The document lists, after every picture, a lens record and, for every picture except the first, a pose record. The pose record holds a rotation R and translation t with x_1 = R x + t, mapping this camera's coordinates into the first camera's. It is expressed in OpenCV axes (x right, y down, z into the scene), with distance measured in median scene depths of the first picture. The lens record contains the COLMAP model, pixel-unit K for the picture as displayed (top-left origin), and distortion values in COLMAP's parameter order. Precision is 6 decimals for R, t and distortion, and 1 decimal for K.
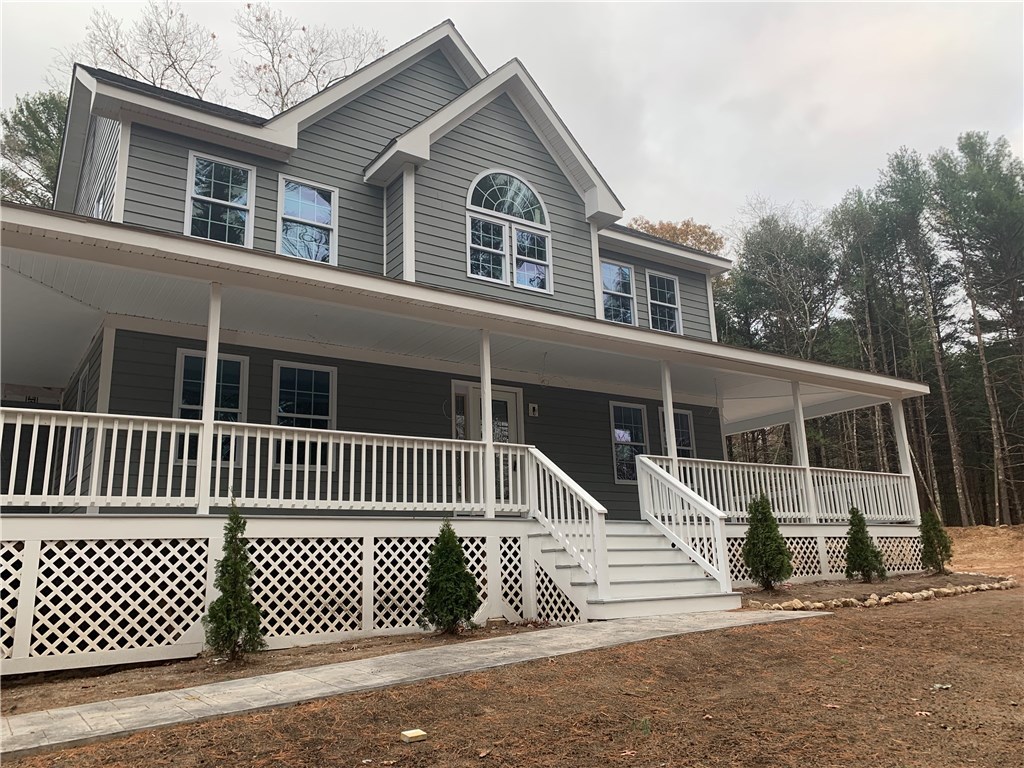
lens RADIAL K [[788.6, 0, 512.0], [0, 788.6, 384.0], [0, 0, 1]] dist [-0.031894, 0.142733]
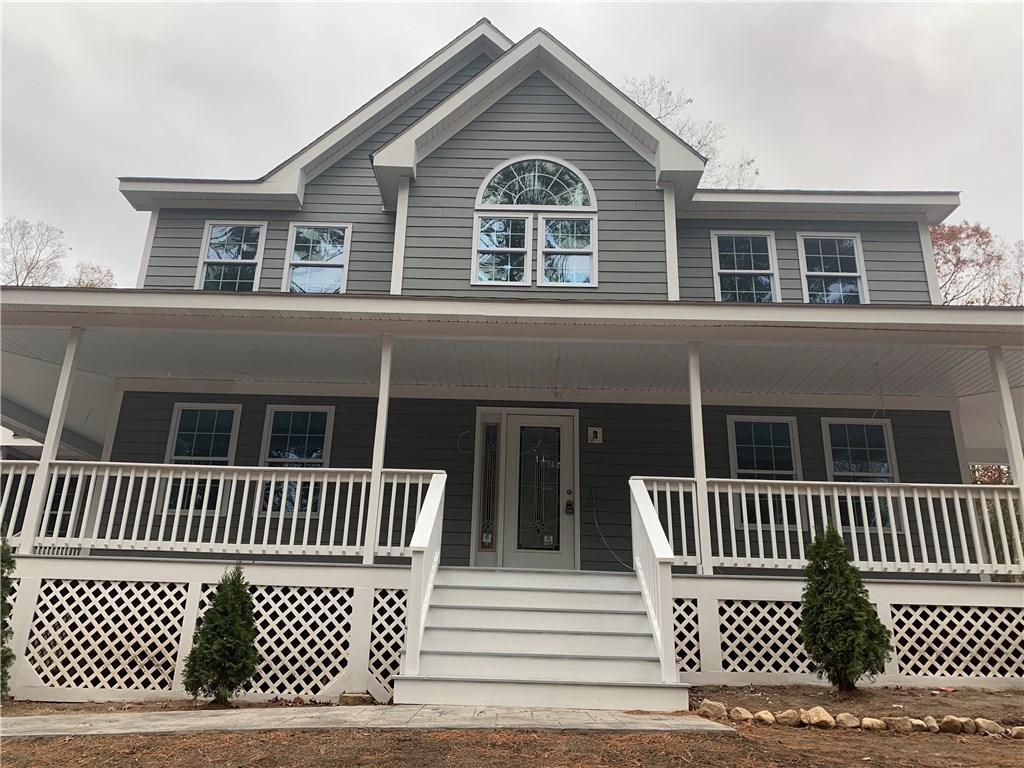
lens RADIAL K [[762.9, 0, 510.7], [0, 762.9, 376.4], [0, 0, 1]] dist [-0.009264, 0.006394]
pose [[0.818169, -0.131438, -0.559753, 0.553268], [0.079533, 0.990034, -0.116224, 0.082822], [0.569450, 0.050572, 0.820469, 0.437394]]
